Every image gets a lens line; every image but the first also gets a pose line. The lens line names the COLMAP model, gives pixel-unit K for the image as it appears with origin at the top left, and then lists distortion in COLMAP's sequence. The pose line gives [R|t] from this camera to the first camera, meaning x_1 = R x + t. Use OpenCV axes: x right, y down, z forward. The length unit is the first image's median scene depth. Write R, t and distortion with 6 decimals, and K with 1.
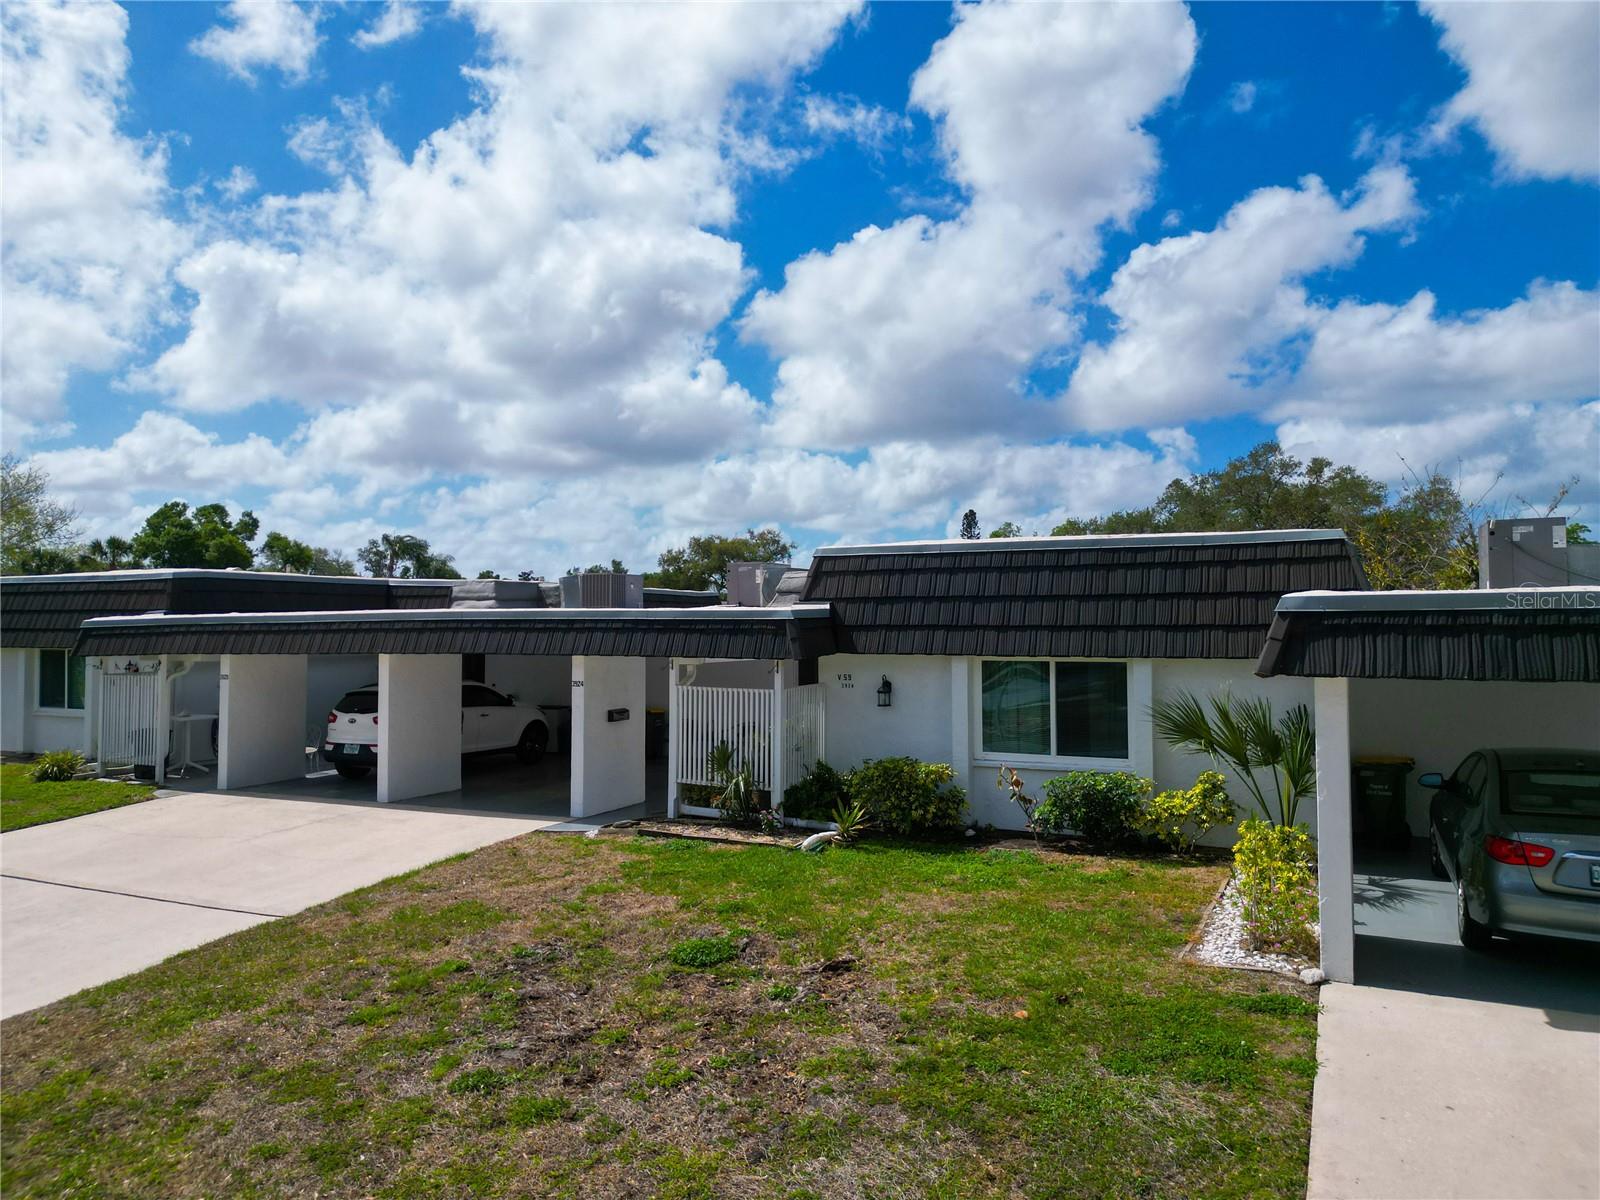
lens RADIAL K [[1121.3, 0, 800.0], [0, 1121.3, 600.0], [0, 0, 1]] dist [0.080810, -0.086831]
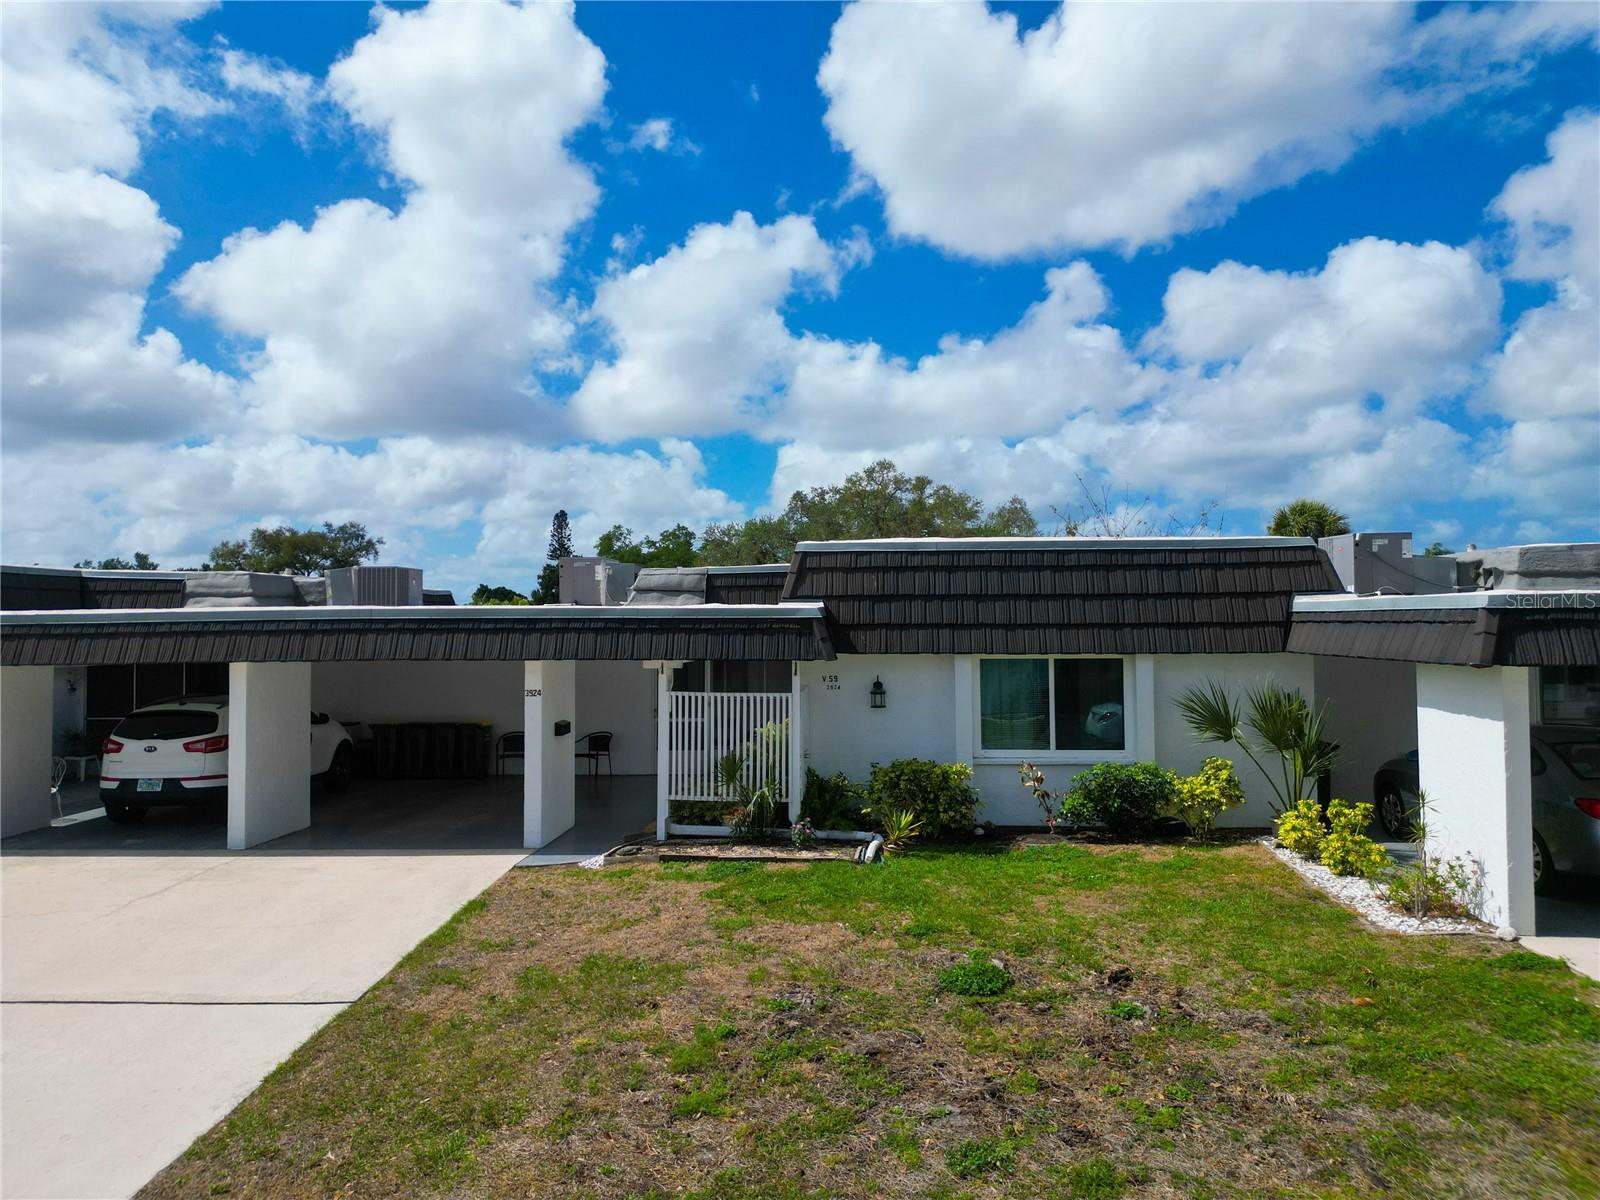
lens RADIAL K [[1121.3, 0, 800.0], [0, 1121.3, 600.0], [0, 0, 1]] dist [0.080810, -0.086831]
pose [[0.923652, 0.005889, 0.383188, -0.383881], [-0.004978, 0.999982, -0.003371, 0.005643], [-0.383201, 0.001206, 0.923664, 0.139981]]
